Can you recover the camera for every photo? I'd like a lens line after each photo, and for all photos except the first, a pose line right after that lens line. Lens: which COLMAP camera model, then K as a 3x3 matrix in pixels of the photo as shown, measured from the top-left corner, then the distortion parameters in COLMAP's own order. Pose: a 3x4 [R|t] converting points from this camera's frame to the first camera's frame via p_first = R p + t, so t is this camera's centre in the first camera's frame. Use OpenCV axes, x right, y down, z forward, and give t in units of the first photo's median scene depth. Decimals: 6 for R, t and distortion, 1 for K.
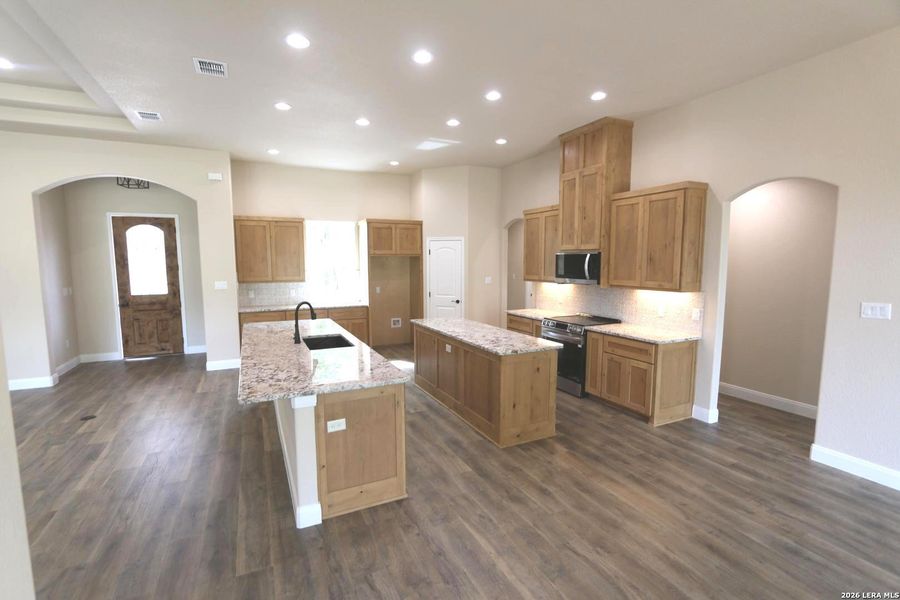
lens RADIAL K [[412.1, 0, 443.0], [0, 412.1, 304.8], [0, 0, 1]] dist [-0.012077, 0.000313]
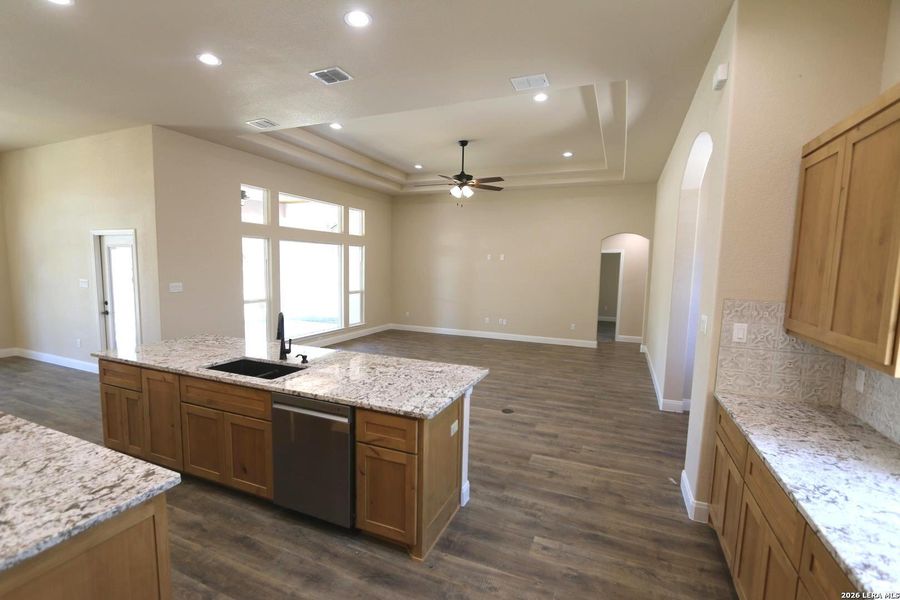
lens RADIAL K [[411.9, 0, 443.4], [0, 411.9, 304.5], [0, 0, 1]] dist [-0.018462, 0.003121]
pose [[-0.749263, 0.053589, -0.660101, -0.040229], [-0.089234, 0.979463, 0.180803, -0.156078], [0.656233, 0.194373, -0.729093, 1.433717]]
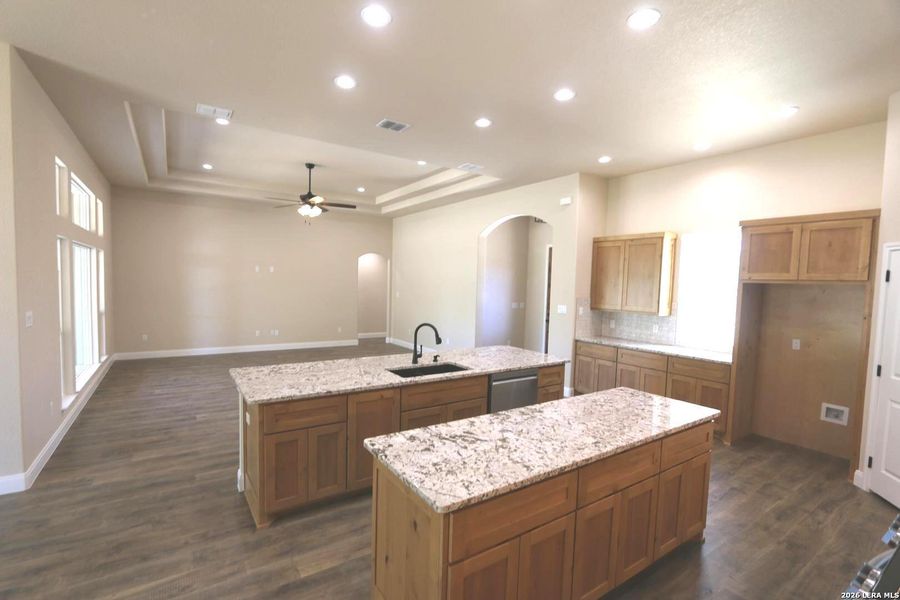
lens RADIAL K [[411.9, 0, 443.4], [0, 411.9, 304.5], [0, 0, 1]] dist [-0.018462, 0.003121]
pose [[0.145170, 0.062961, -0.987401, 0.507085], [-0.133826, 0.990052, 0.043454, -0.080210], [0.980314, 0.125832, 0.152152, 0.713555]]
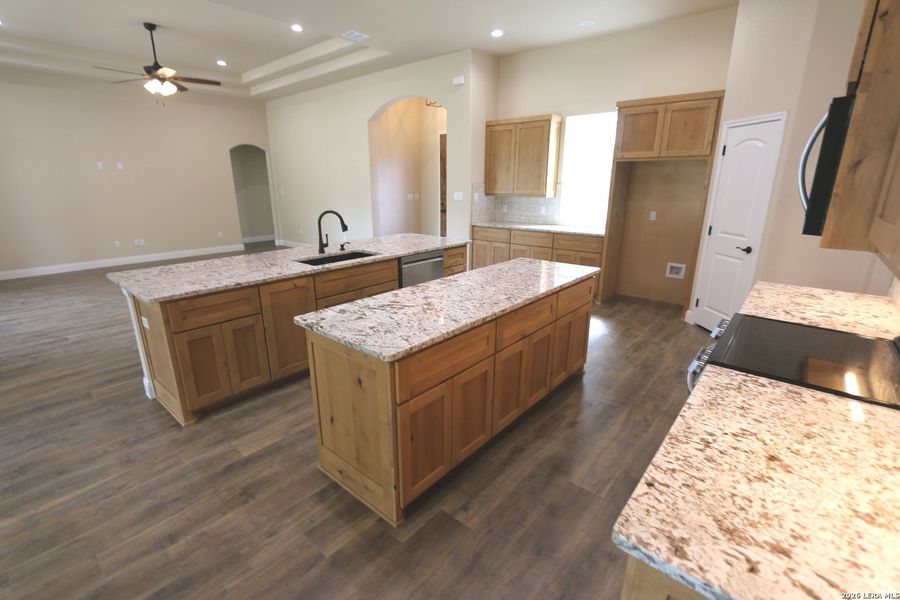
lens RADIAL K [[411.9, 0, 443.4], [0, 411.9, 304.5], [0, 0, 1]] dist [-0.018462, 0.003121]
pose [[0.403097, 0.265228, -0.875881, 0.515628], [-0.096899, 0.964072, 0.247339, -0.046566], [0.910013, -0.014830, 0.414315, 0.681160]]
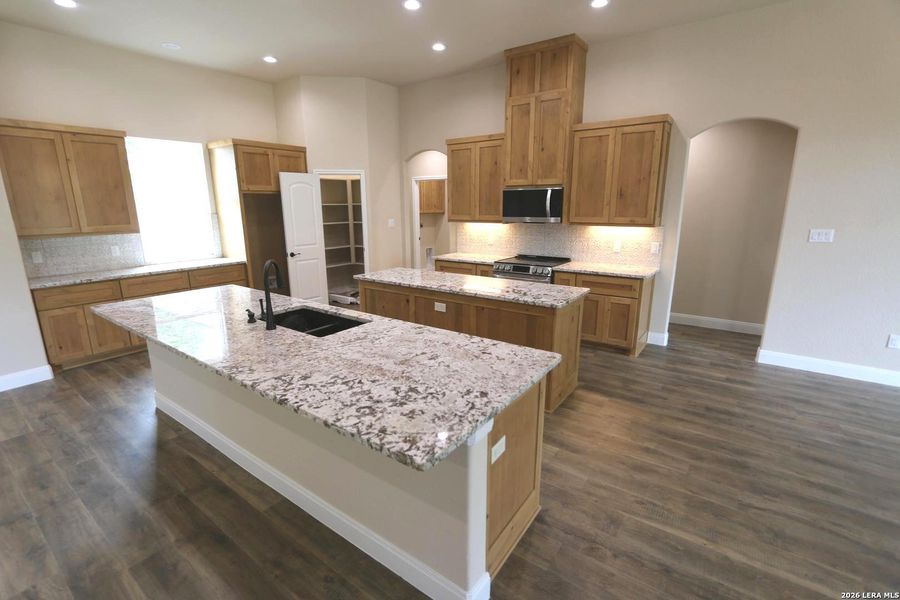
lens RADIAL K [[411.9, 0, 443.4], [0, 411.9, 304.5], [0, 0, 1]] dist [-0.018462, 0.003121]
pose [[0.878854, -0.116658, 0.462608, -0.322920], [0.056290, 0.988226, 0.142269, -0.011740], [-0.473759, -0.098993, 0.875073, 0.274759]]
